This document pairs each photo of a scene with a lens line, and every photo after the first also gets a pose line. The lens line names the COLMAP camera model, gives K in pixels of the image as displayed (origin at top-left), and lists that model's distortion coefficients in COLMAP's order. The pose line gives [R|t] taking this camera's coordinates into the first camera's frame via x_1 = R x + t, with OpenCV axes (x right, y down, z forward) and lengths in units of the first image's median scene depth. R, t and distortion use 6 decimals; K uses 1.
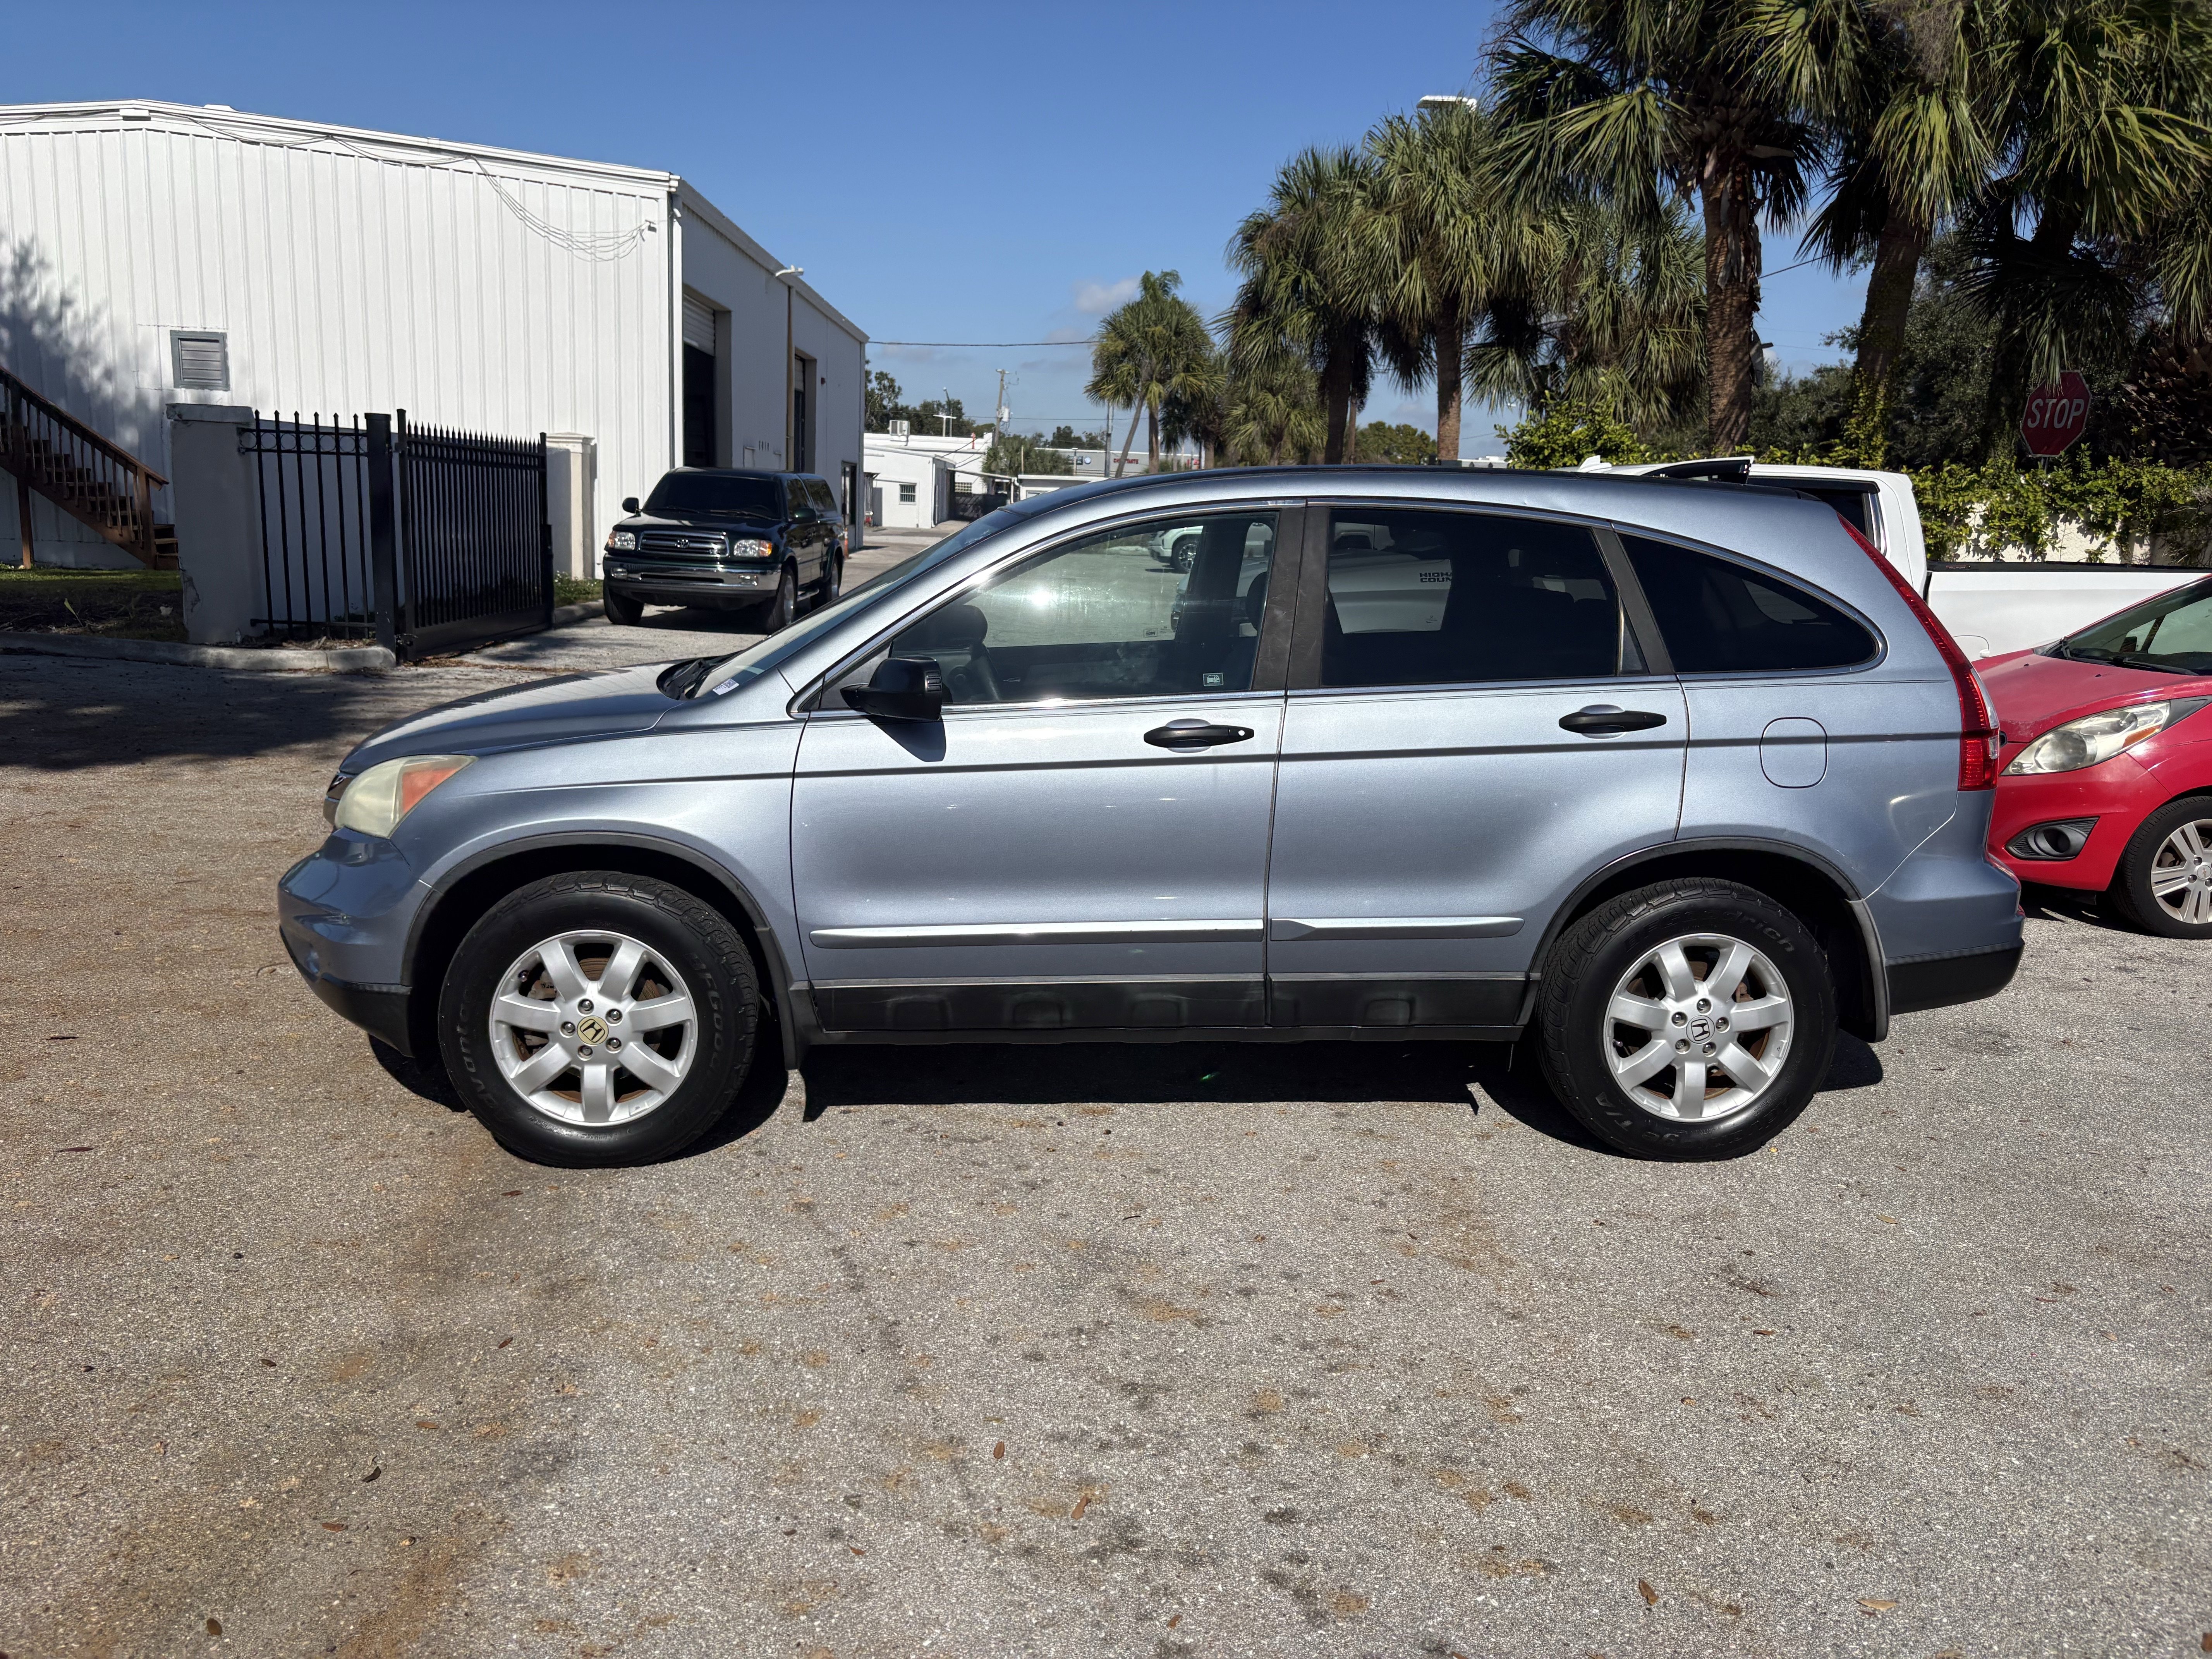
lens RADIAL K [[1664.6, 0, 1106.0], [0, 1664.6, 829.5], [0, 0, 1]] dist [0.062987, -0.067179]
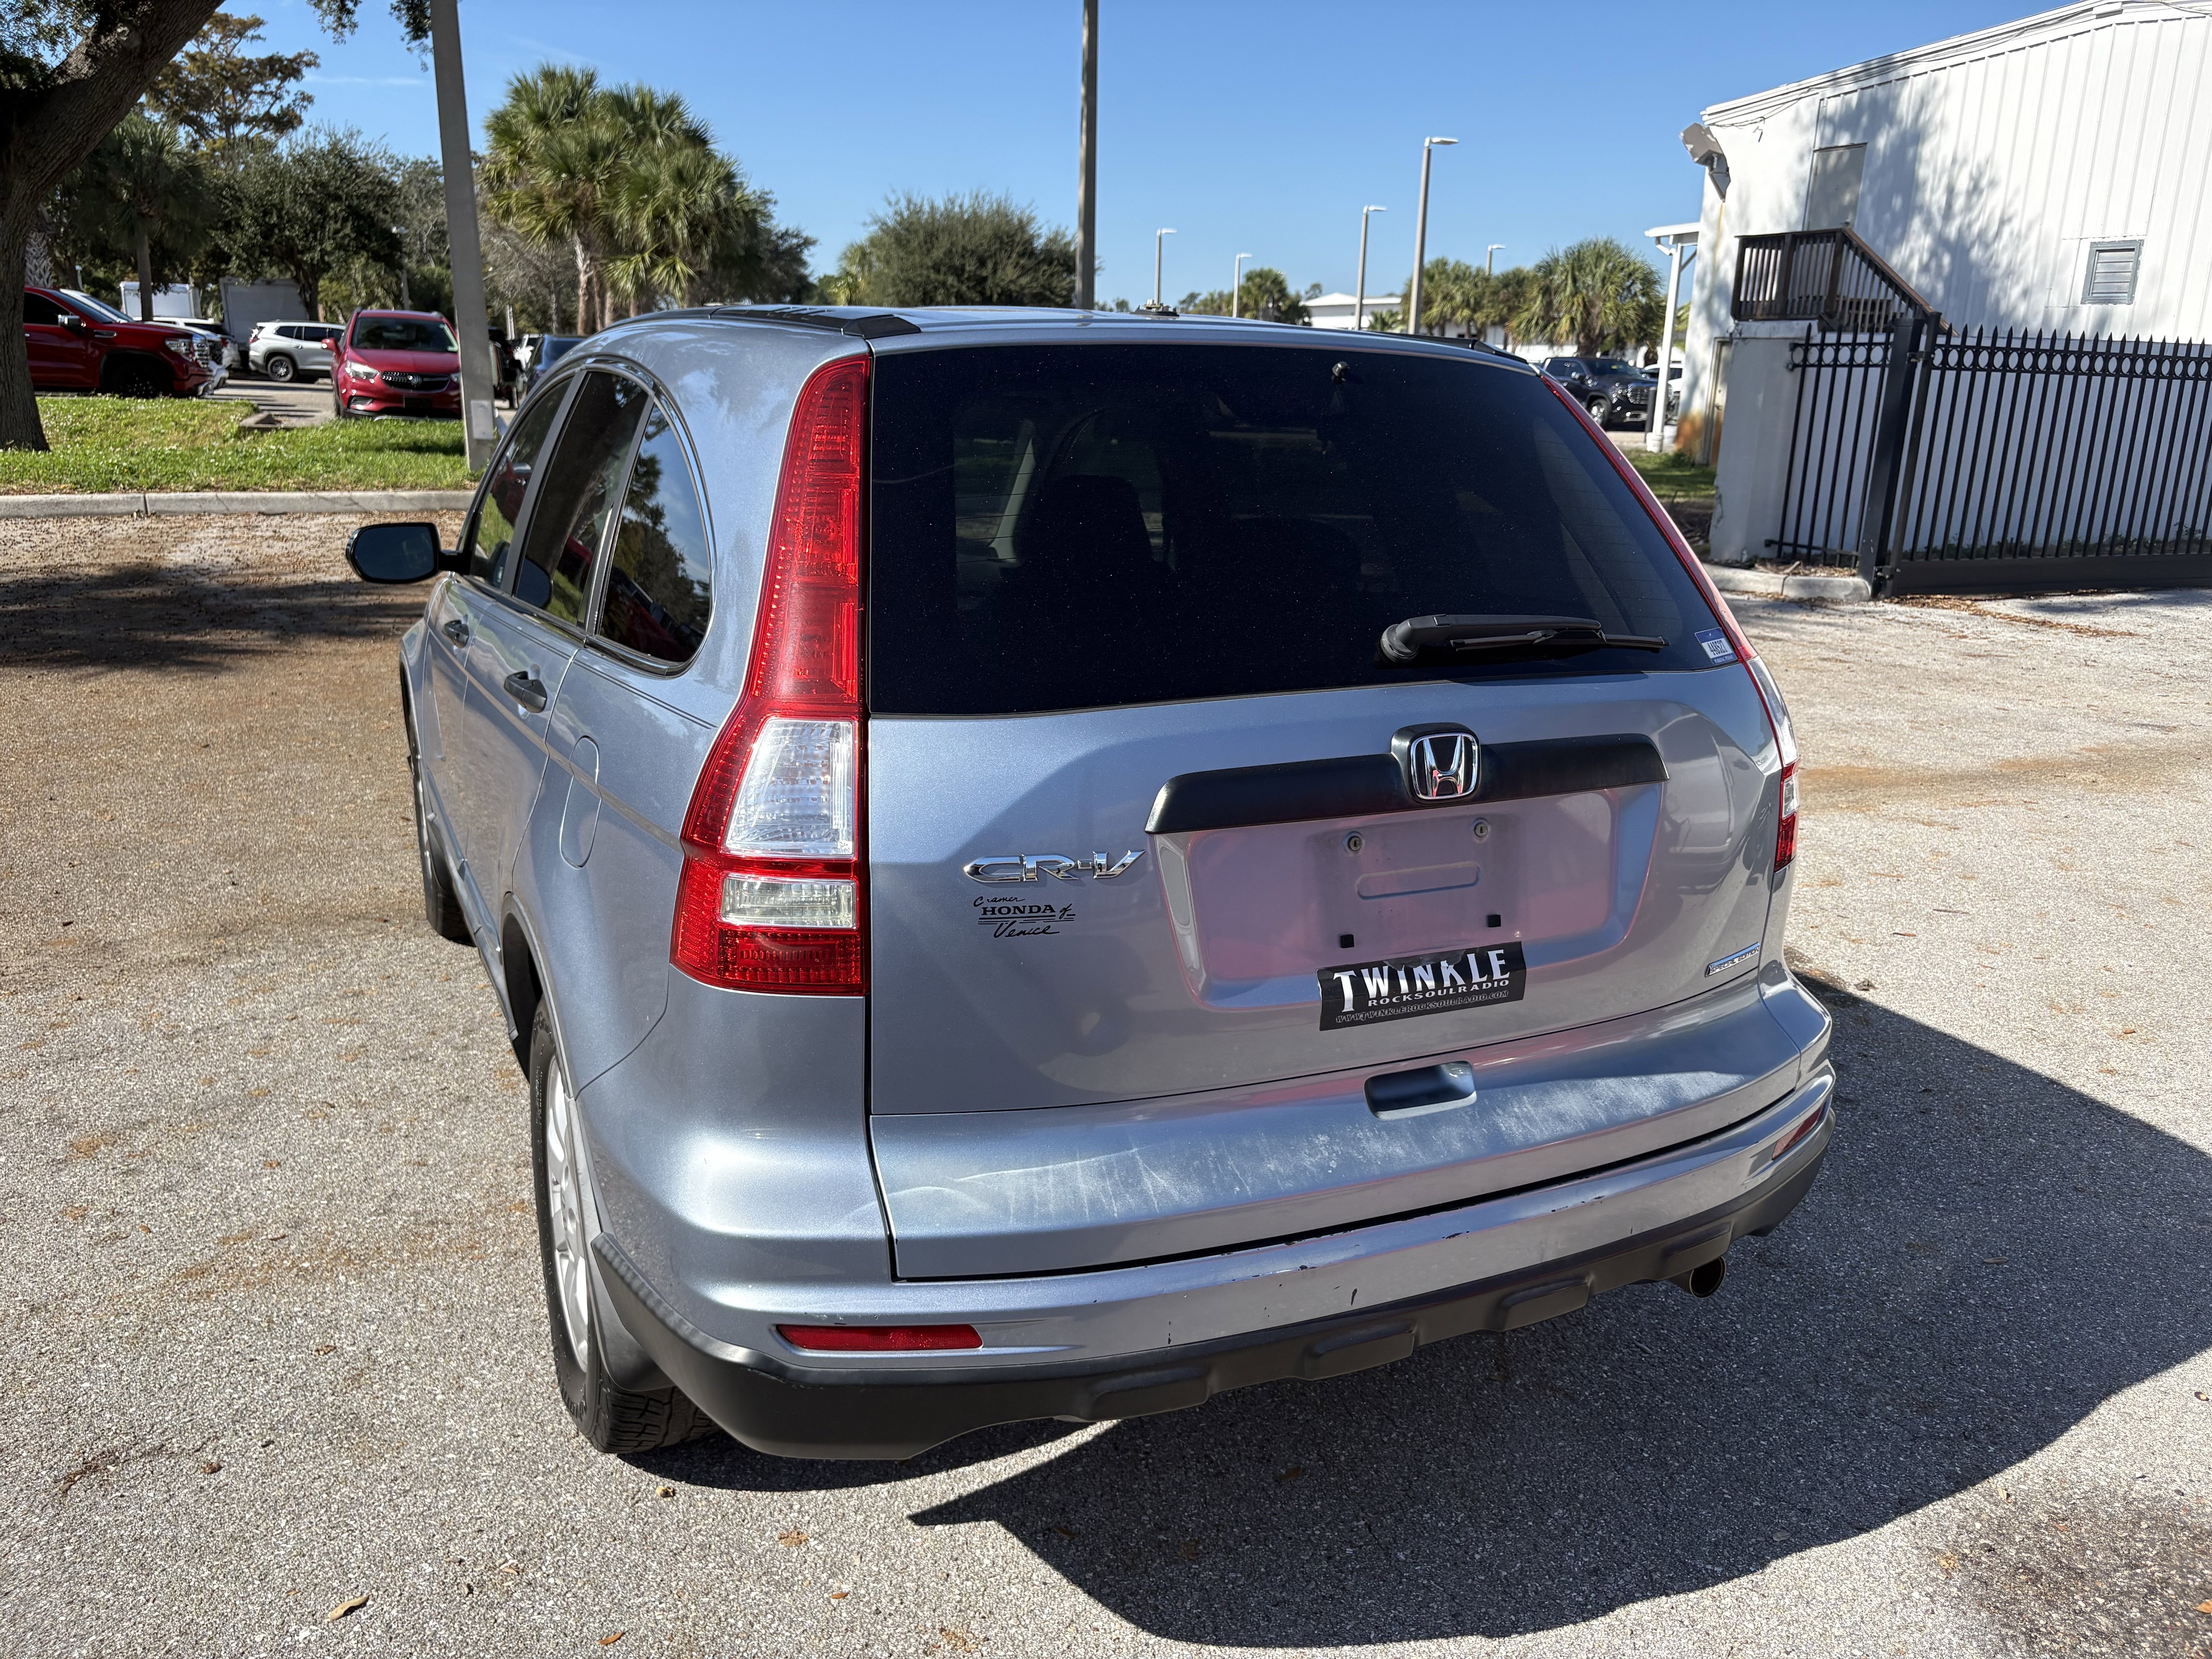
lens RADIAL K [[1654.0, 0, 1108.9], [0, 1654.0, 864.1], [0, 0, 1]] dist [0.054282, -0.053411]
pose [[0.387245, 0.244135, -0.889067, 0.152565], [-0.190519, 0.964681, 0.181915, -0.025630], [0.902077, 0.098939, 0.420080, 0.143960]]
